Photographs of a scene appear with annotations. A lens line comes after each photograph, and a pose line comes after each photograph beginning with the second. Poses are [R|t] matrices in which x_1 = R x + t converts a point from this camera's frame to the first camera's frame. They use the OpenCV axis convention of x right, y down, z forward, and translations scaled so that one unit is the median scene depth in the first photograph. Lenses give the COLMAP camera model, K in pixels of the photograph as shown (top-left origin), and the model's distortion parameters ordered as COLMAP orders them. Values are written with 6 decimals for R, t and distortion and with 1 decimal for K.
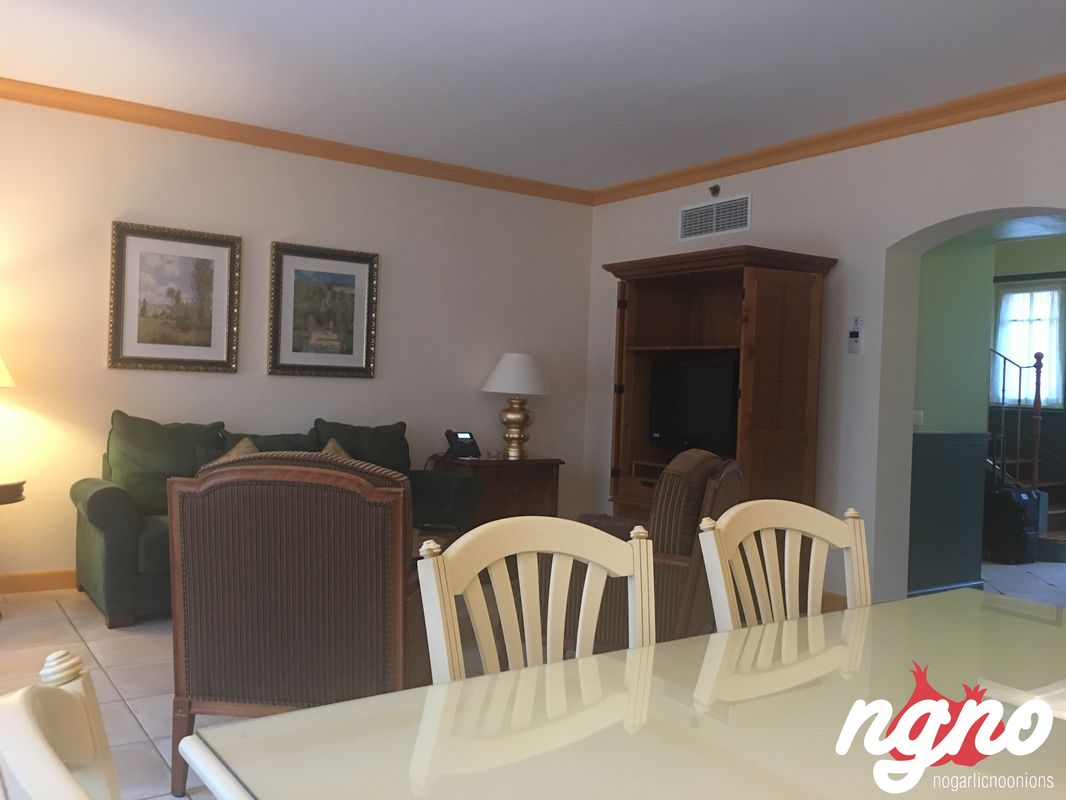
lens RADIAL K [[912.7, 0, 528.0], [0, 912.7, 378.7], [0, 0, 1]] dist [0.071087, -0.091807]
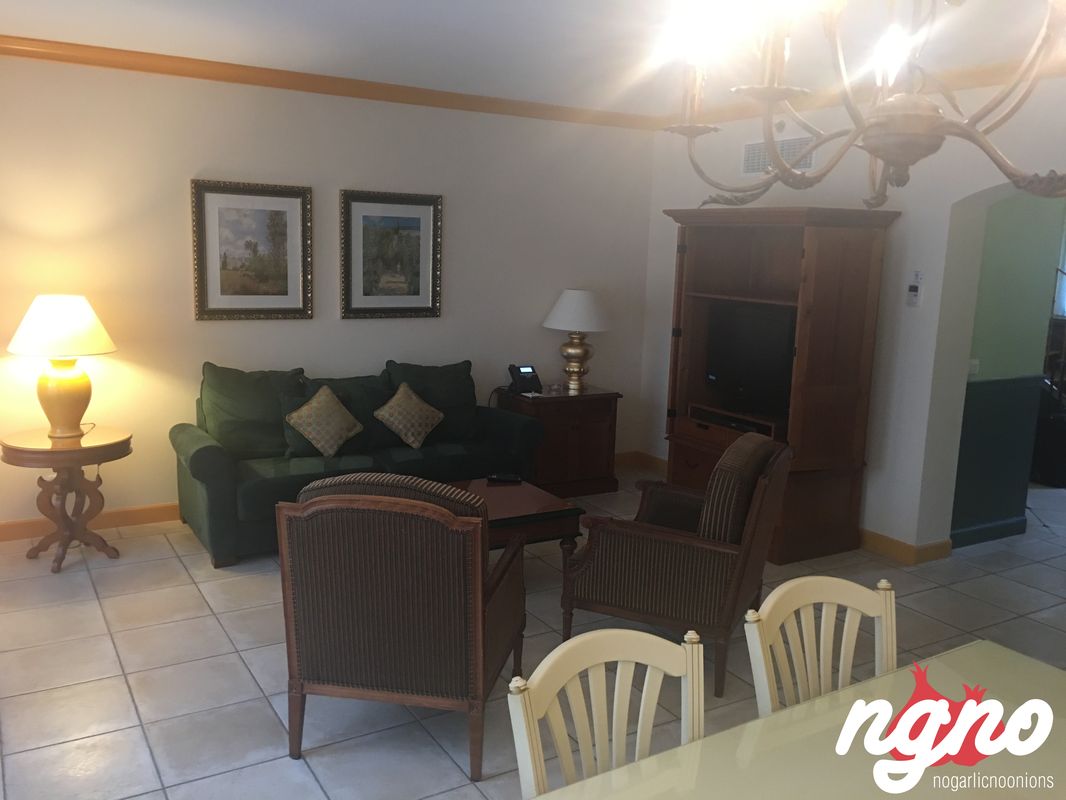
lens RADIAL K [[912.7, 0, 527.4], [0, 912.7, 376.6], [0, 0, 1]] dist [0.071087, -0.091807]
pose [[0.998132, 0.005825, -0.060815, -0.005974], [0.003688, 0.987884, 0.155148, -0.107968], [0.060982, -0.155082, 0.986018, -0.036865]]
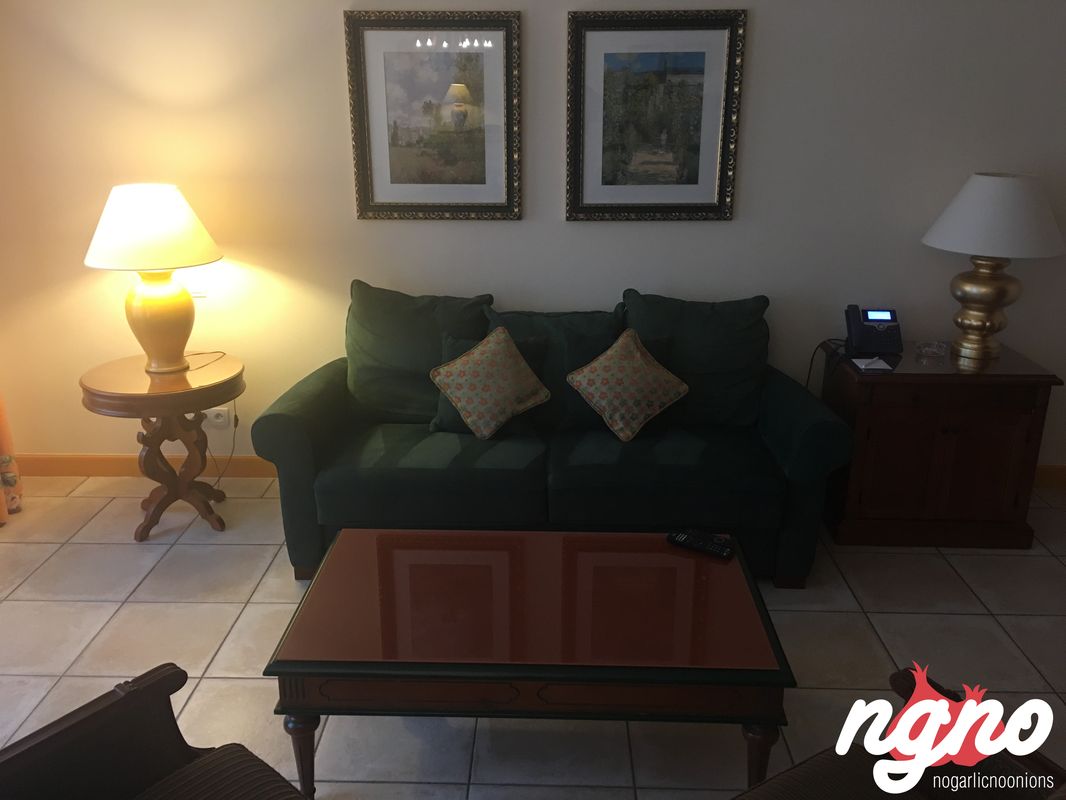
lens RADIAL K [[912.7, 0, 523.6], [0, 912.7, 384.5], [0, 0, 1]] dist [0.071087, -0.091807]
pose [[0.807677, 0.145086, -0.571496, 0.111941], [0.036074, 0.955279, 0.293498, -0.096431], [0.588521, -0.257668, 0.766323, 0.445713]]
